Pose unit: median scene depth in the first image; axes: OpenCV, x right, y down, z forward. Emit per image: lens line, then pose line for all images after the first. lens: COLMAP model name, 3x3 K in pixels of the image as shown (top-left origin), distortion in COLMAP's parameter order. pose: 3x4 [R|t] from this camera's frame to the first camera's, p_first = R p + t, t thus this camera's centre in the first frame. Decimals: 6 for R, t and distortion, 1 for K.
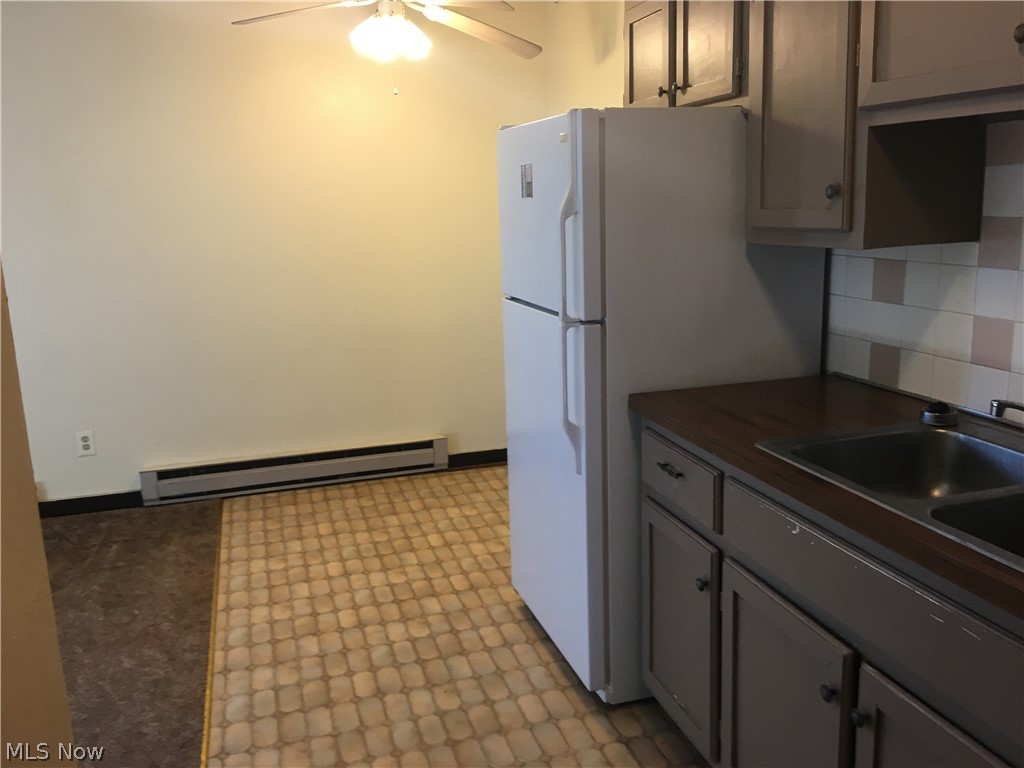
lens RADIAL K [[876.8, 0, 512.6], [0, 876.8, 376.5], [0, 0, 1]] dist [0.090160, -0.115389]
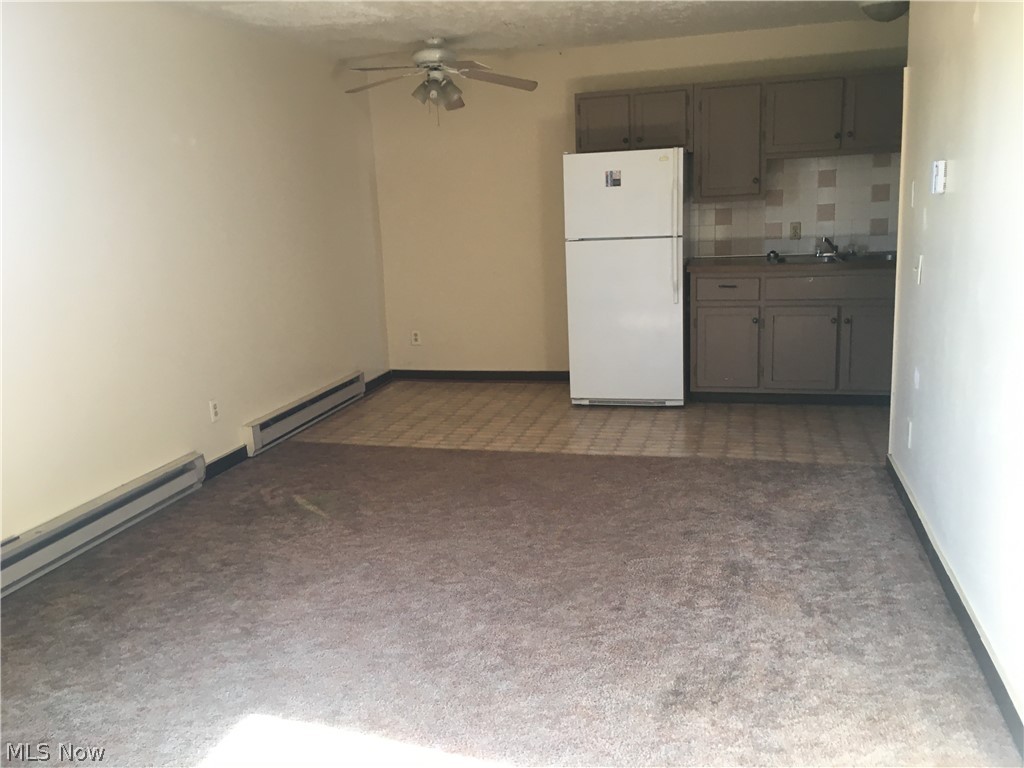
lens RADIAL K [[876.8, 0, 512.6], [0, 876.8, 376.5], [0, 0, 1]] dist [0.090160, -0.115389]
pose [[0.531815, -0.169997, 0.829623, -2.187660], [0.198460, 0.977383, 0.073055, 0.045073], [-0.823278, 0.125795, 0.553525, 0.097589]]
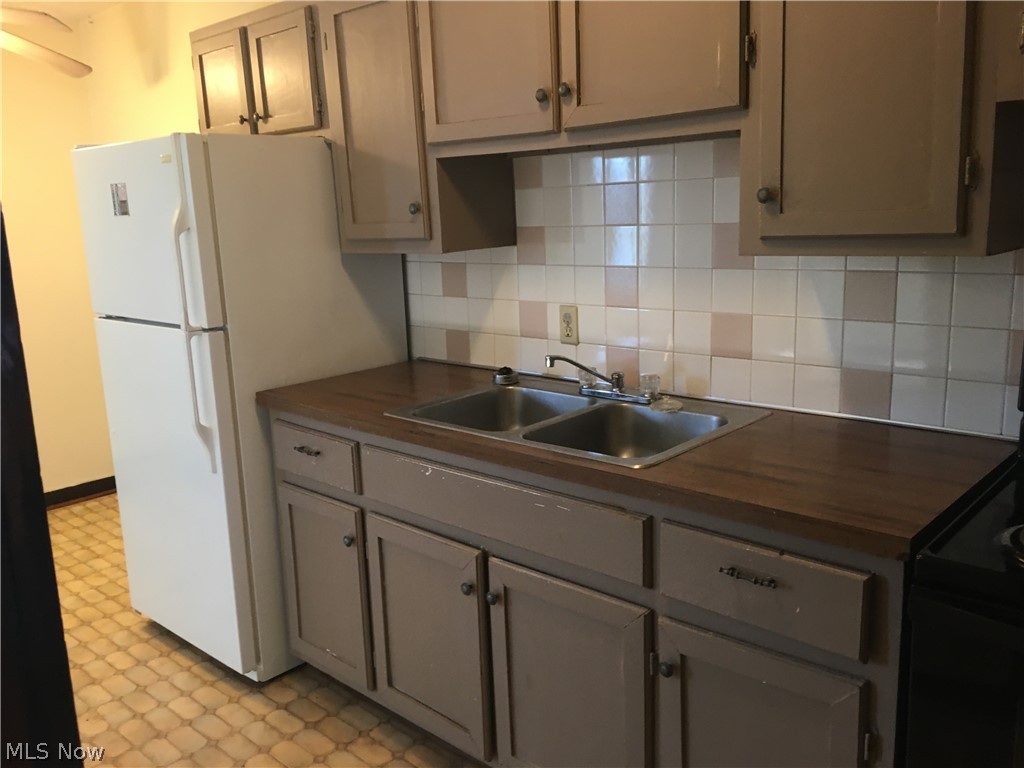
lens RADIAL K [[861.9, 0, 512.0], [0, 861.9, 384.0], [0, 0, 1]] dist [0.094941, -0.122279]
pose [[0.863336, -0.108270, 0.492878, -0.128688], [0.115738, 0.993160, 0.015438, 0.030660], [-0.491178, 0.043716, 0.869961, -0.108886]]
